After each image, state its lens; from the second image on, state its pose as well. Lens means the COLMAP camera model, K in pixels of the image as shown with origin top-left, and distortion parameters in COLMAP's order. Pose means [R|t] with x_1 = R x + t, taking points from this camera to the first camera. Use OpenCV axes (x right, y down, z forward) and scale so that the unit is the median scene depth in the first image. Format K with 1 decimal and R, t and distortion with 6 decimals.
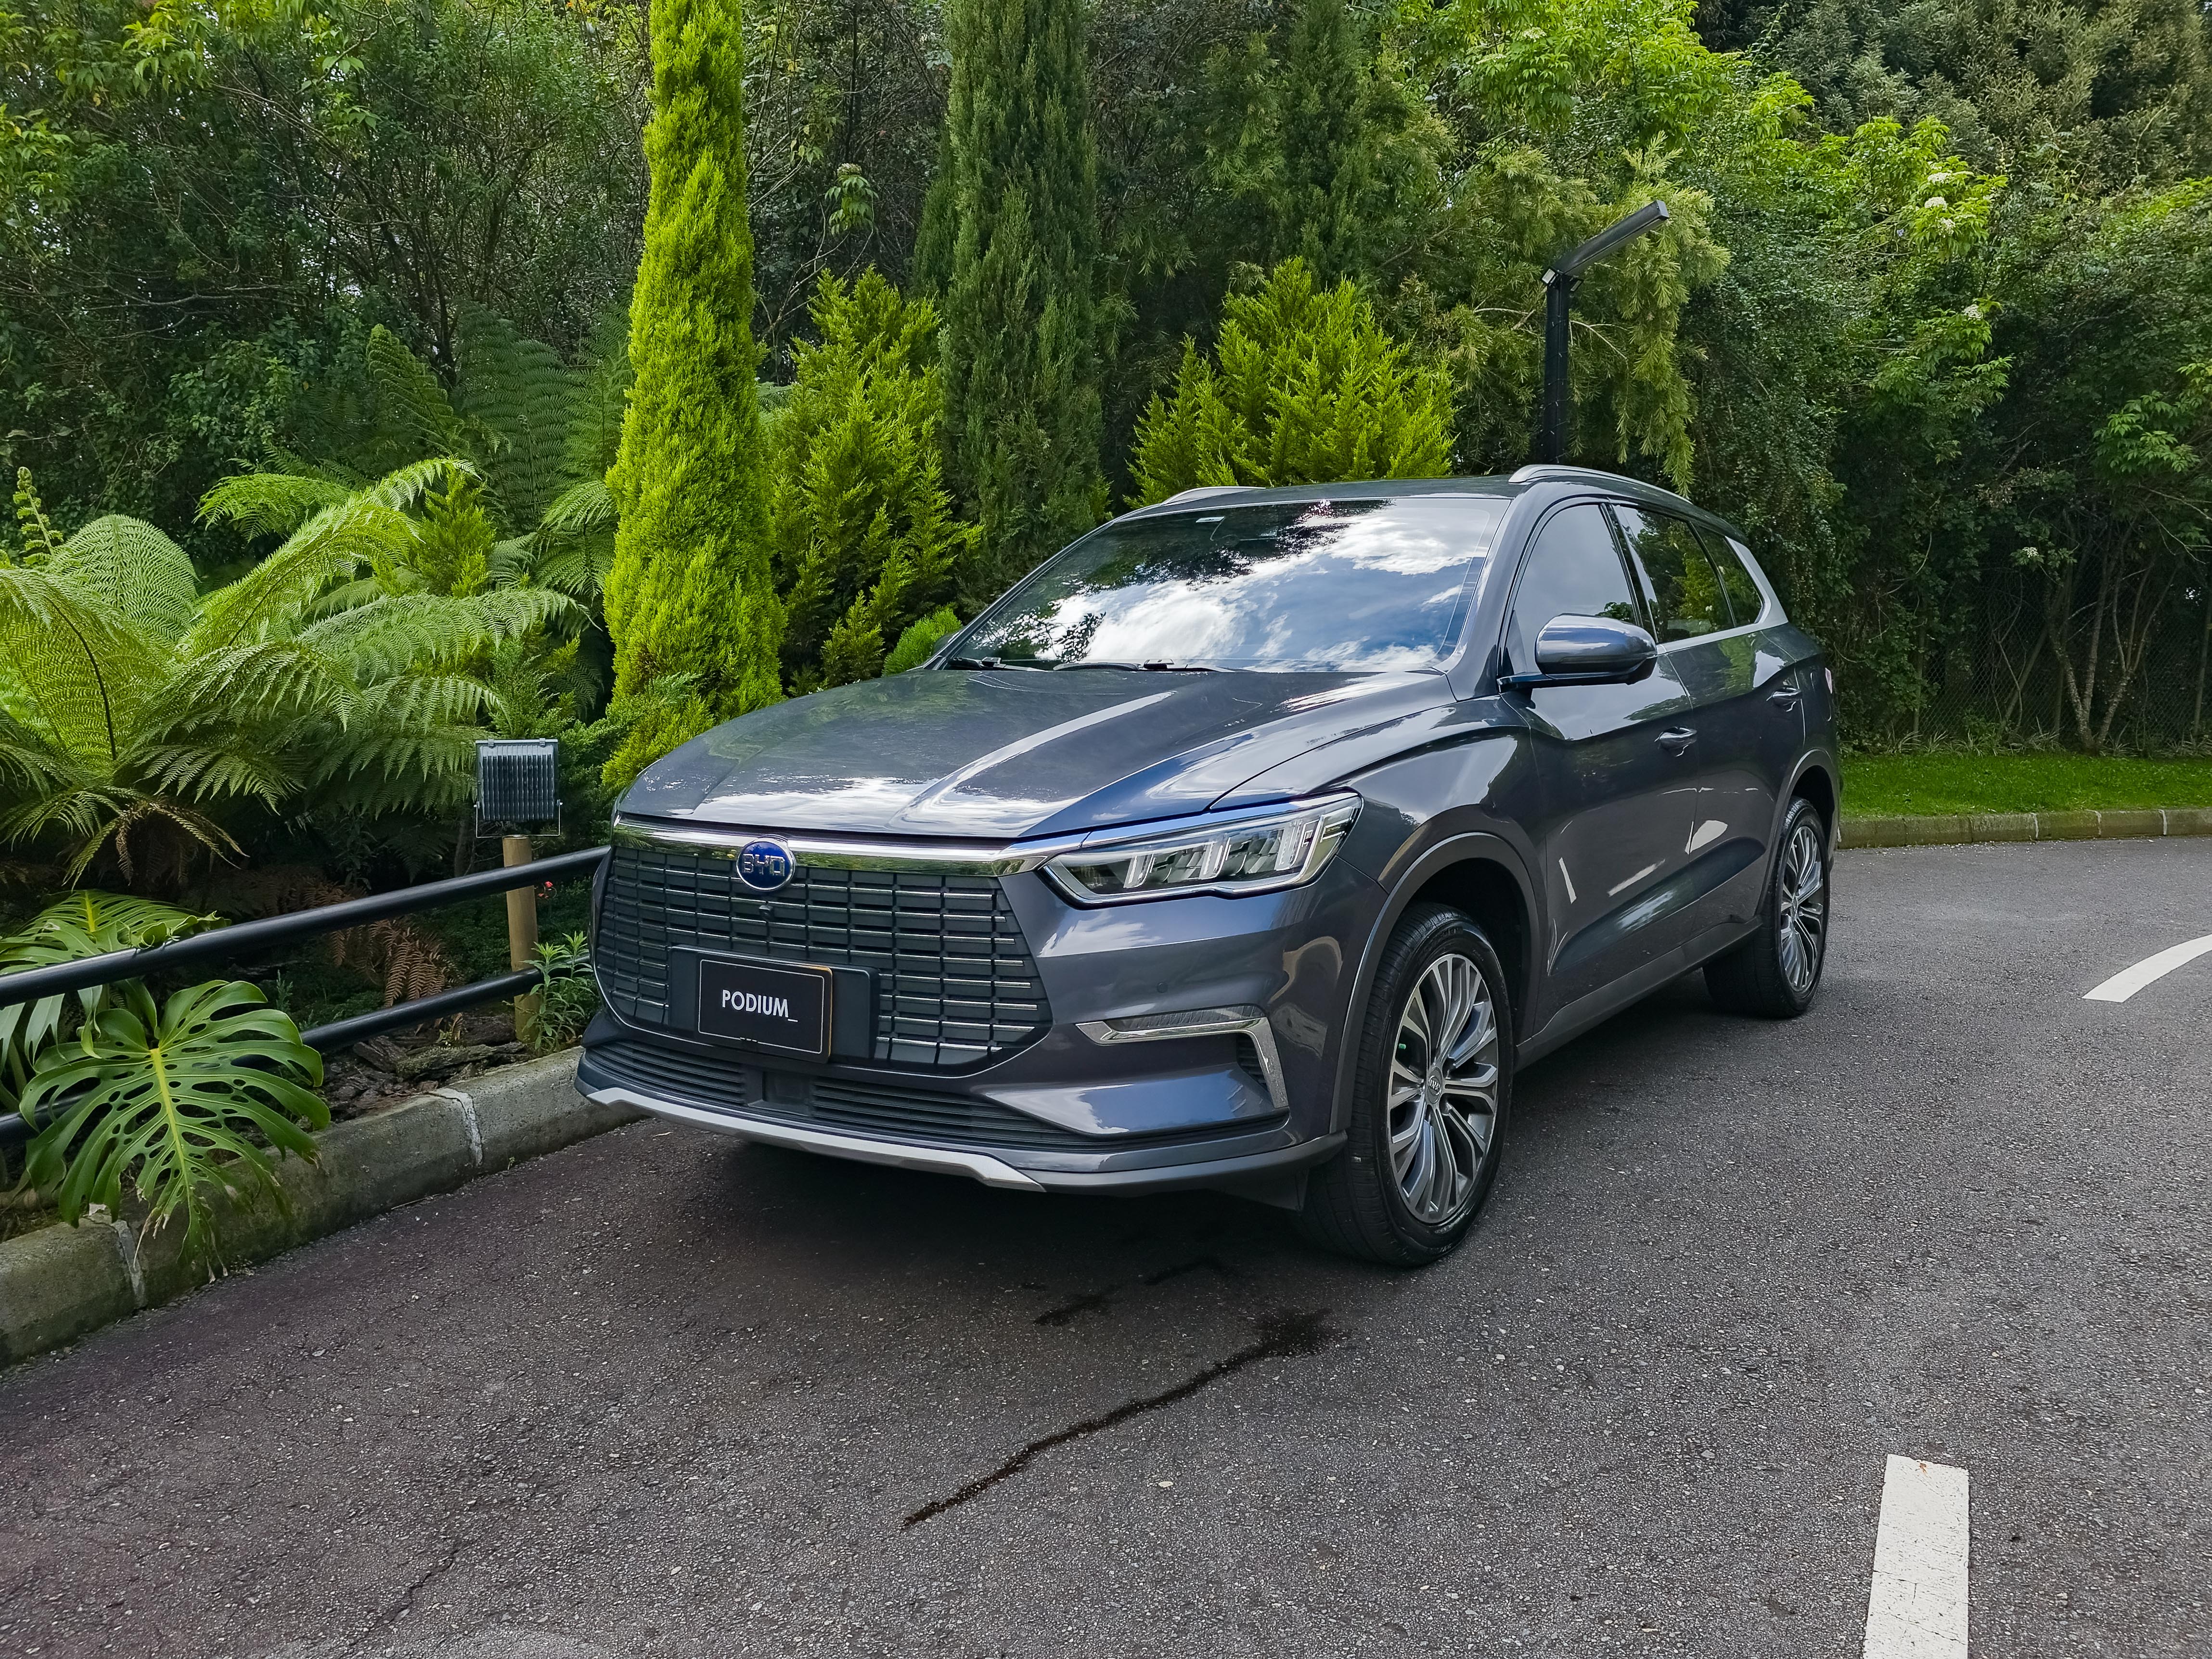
lens RADIAL K [[1802.6, 0, 1129.1], [0, 1802.6, 805.3], [0, 0, 1]] dist [0.090801, -0.107320]
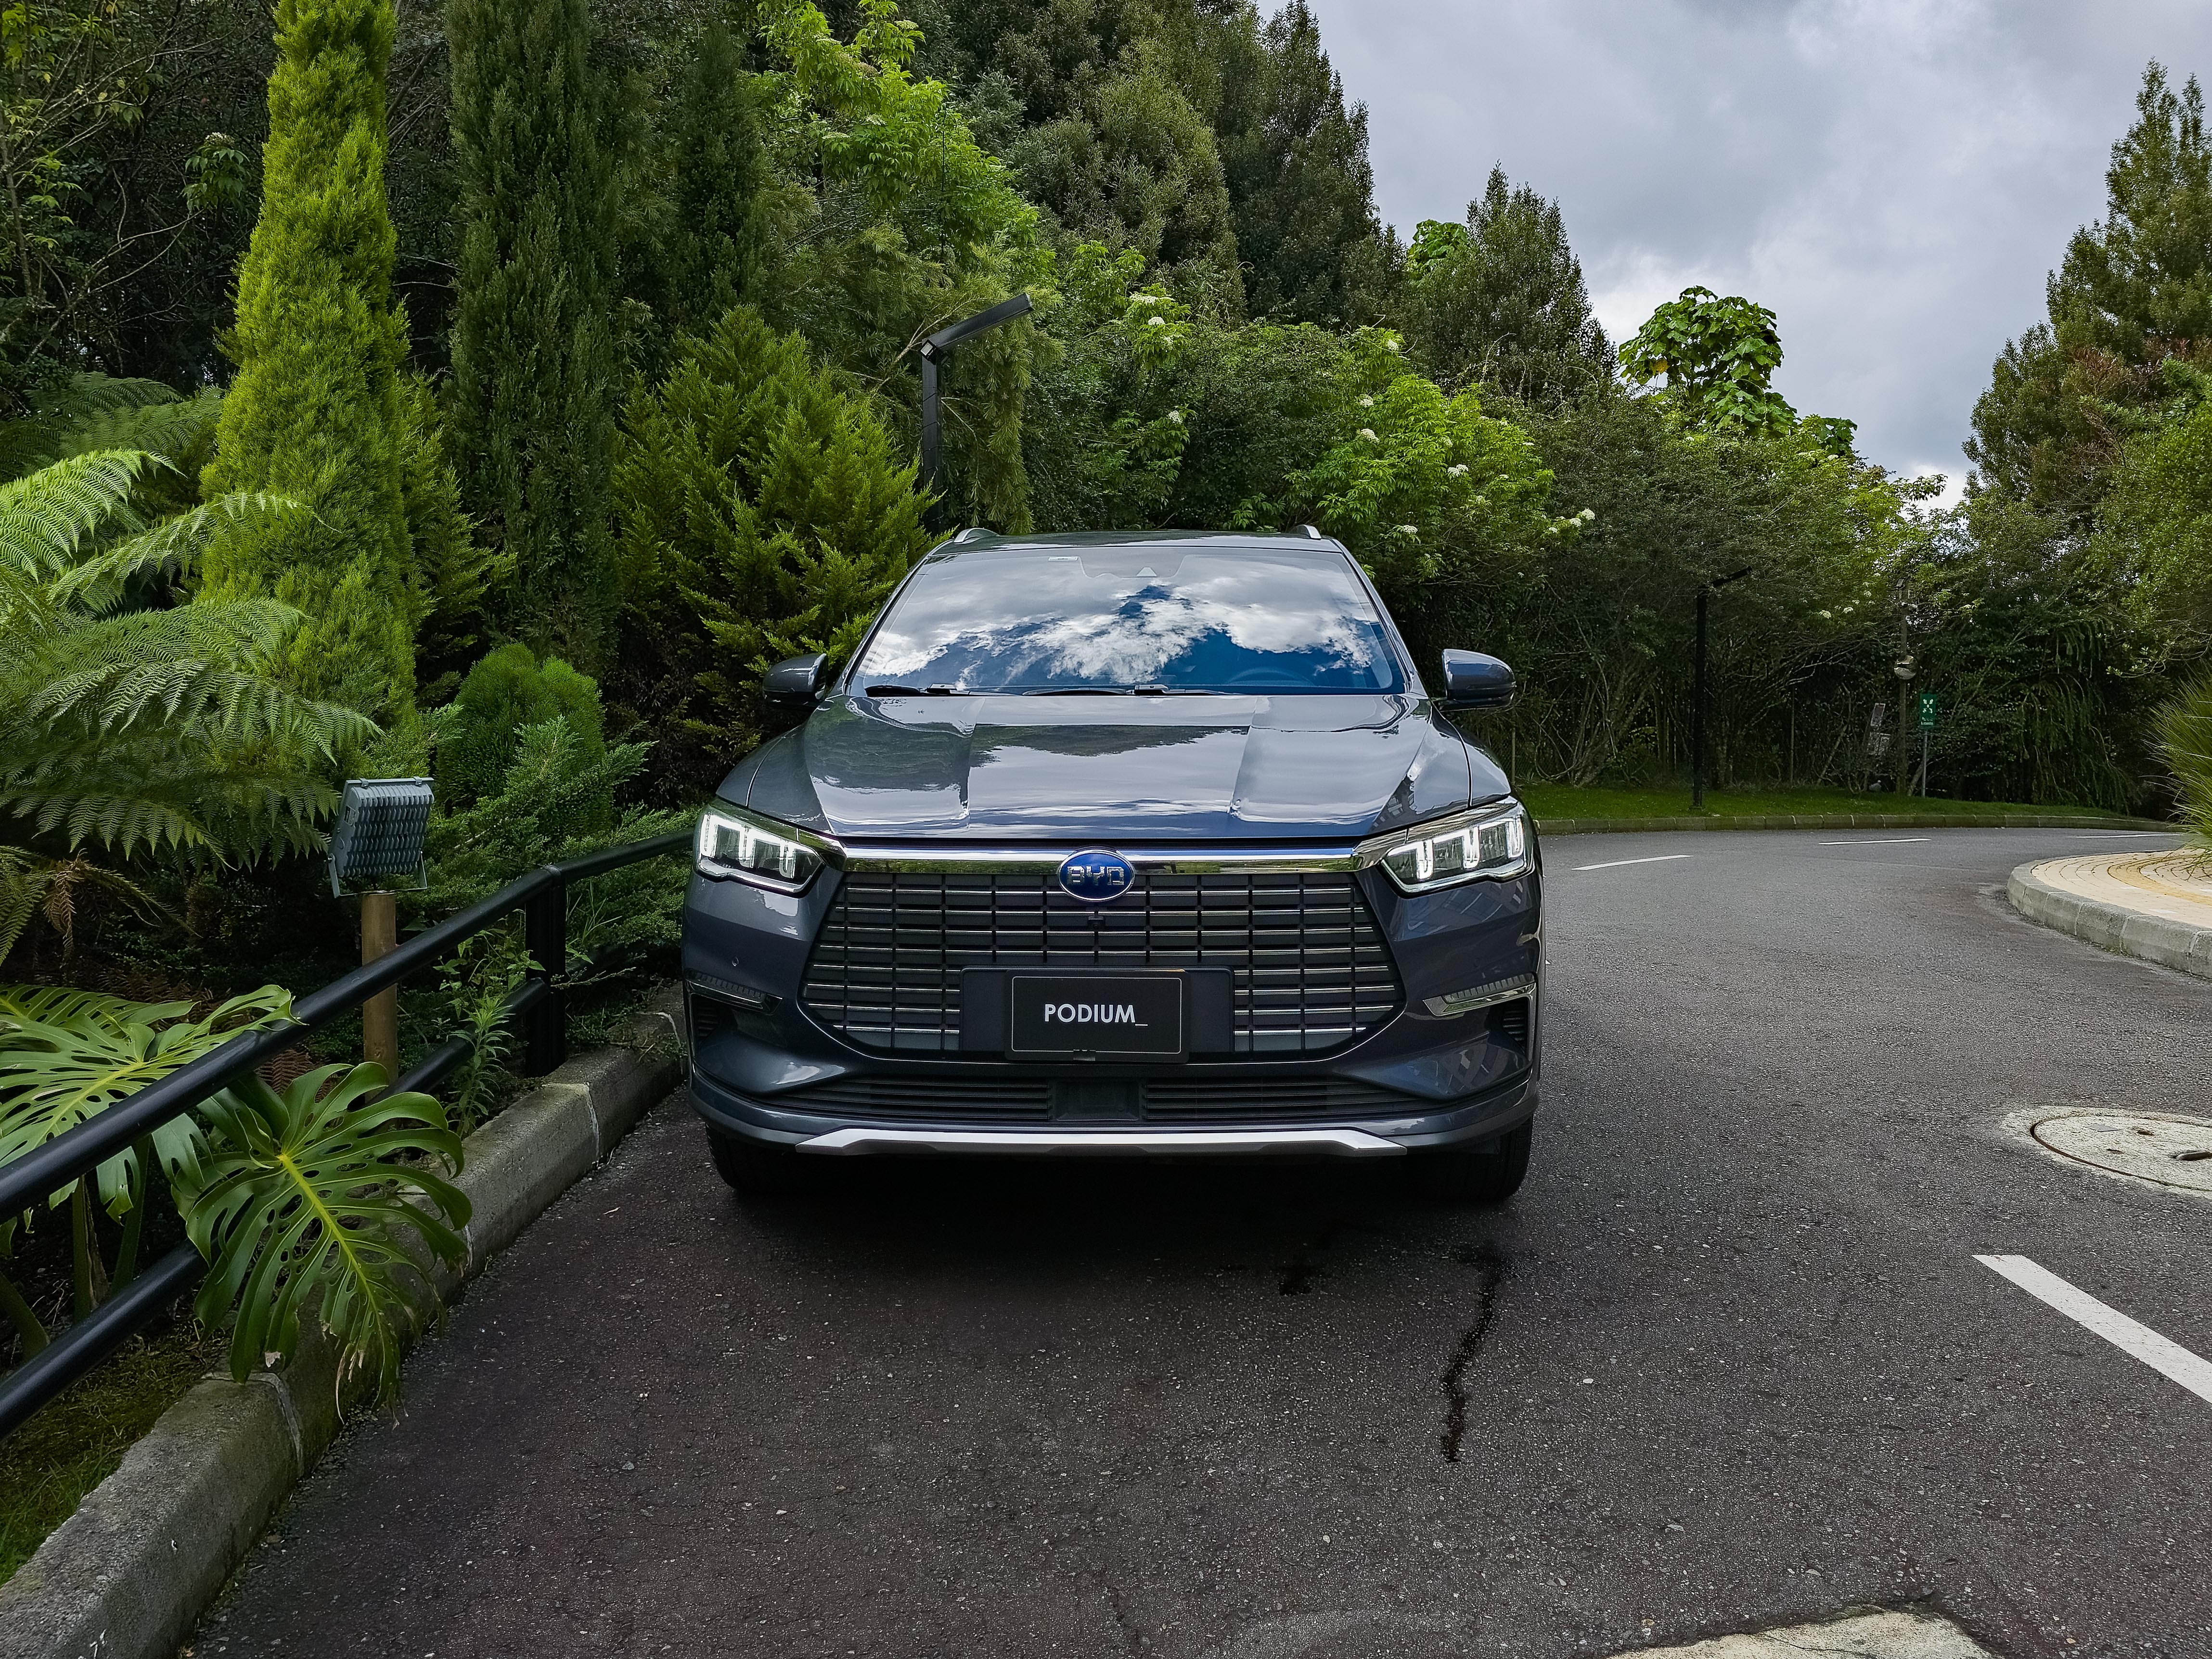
lens RADIAL K [[1800.9, 0, 1122.4], [0, 1800.9, 788.0], [0, 0, 1]] dist [0.085335, -0.086149]
pose [[0.852468, -0.024549, 0.522202, -0.388520], [0.046417, 0.998506, -0.028833, 0.007358], [-0.520714, 0.048818, 0.852334, 0.069428]]
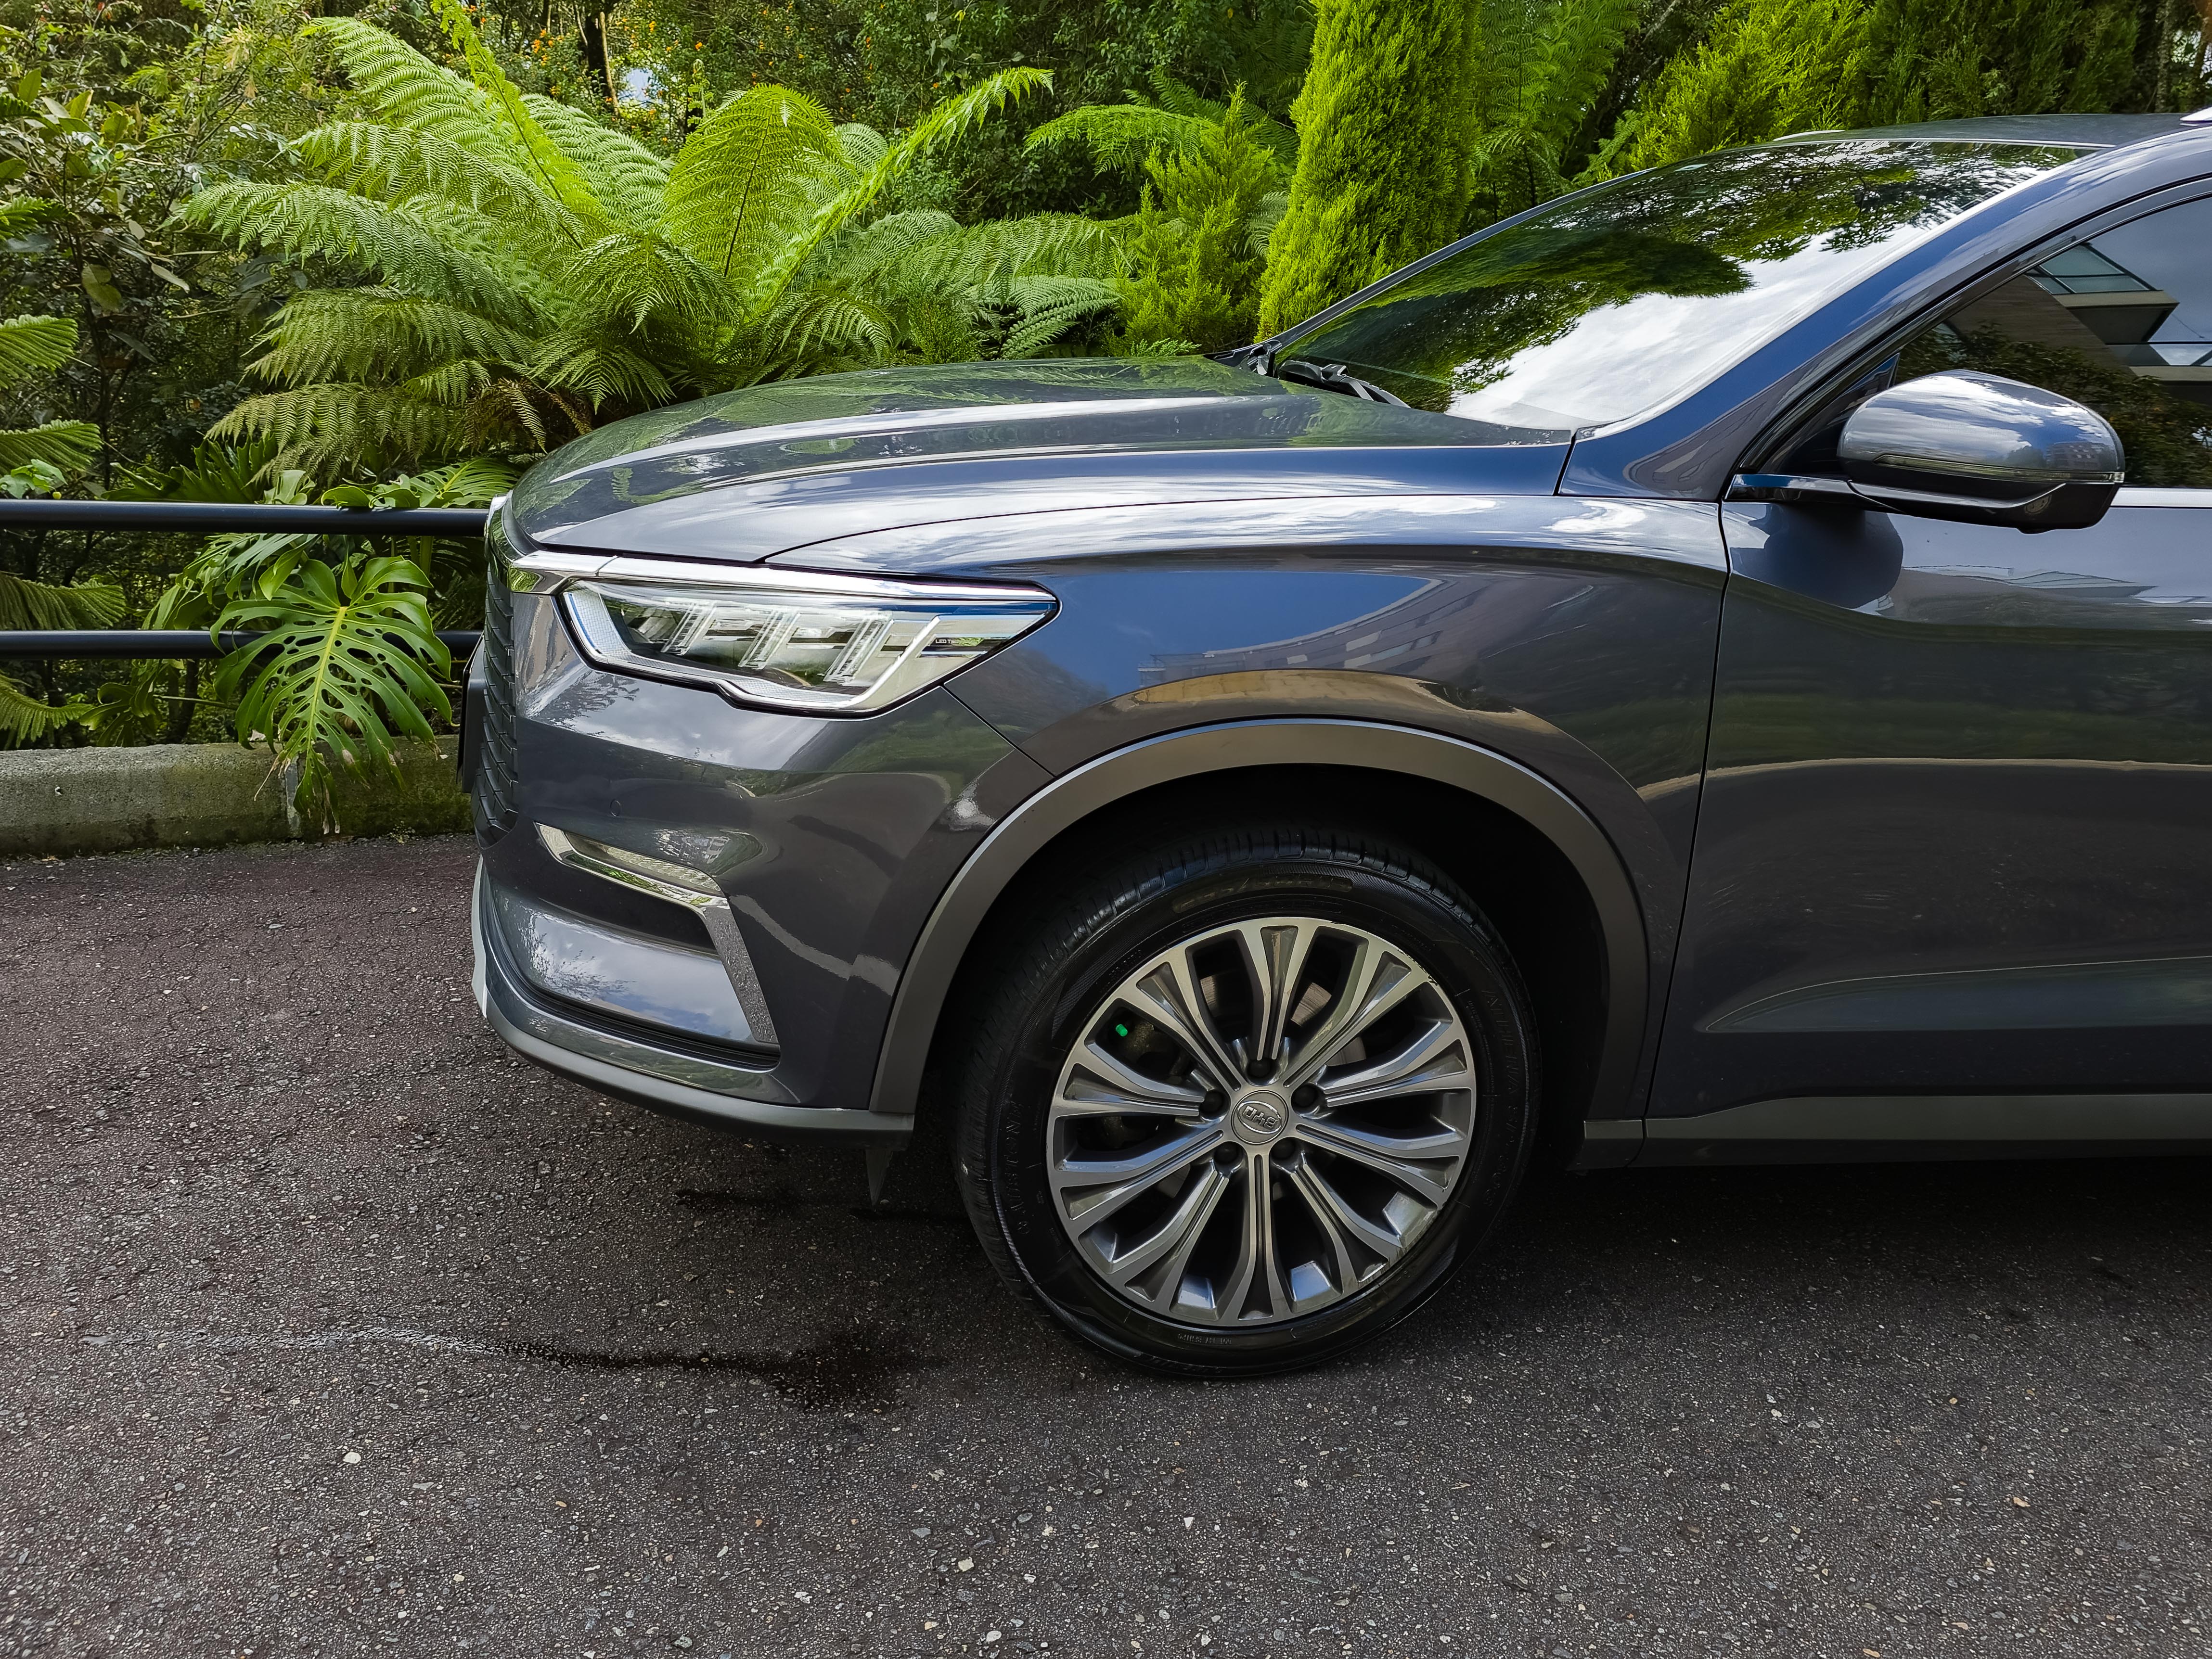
lens RADIAL K [[1800.9, 0, 1122.4], [0, 1800.9, 788.0], [0, 0, 1]] dist [0.085335, -0.086149]
pose [[0.724252, 0.274476, -0.632552, 0.291502], [-0.180954, 0.960864, 0.209751, -0.040467], [0.665368, -0.037450, 0.745575, 0.316937]]
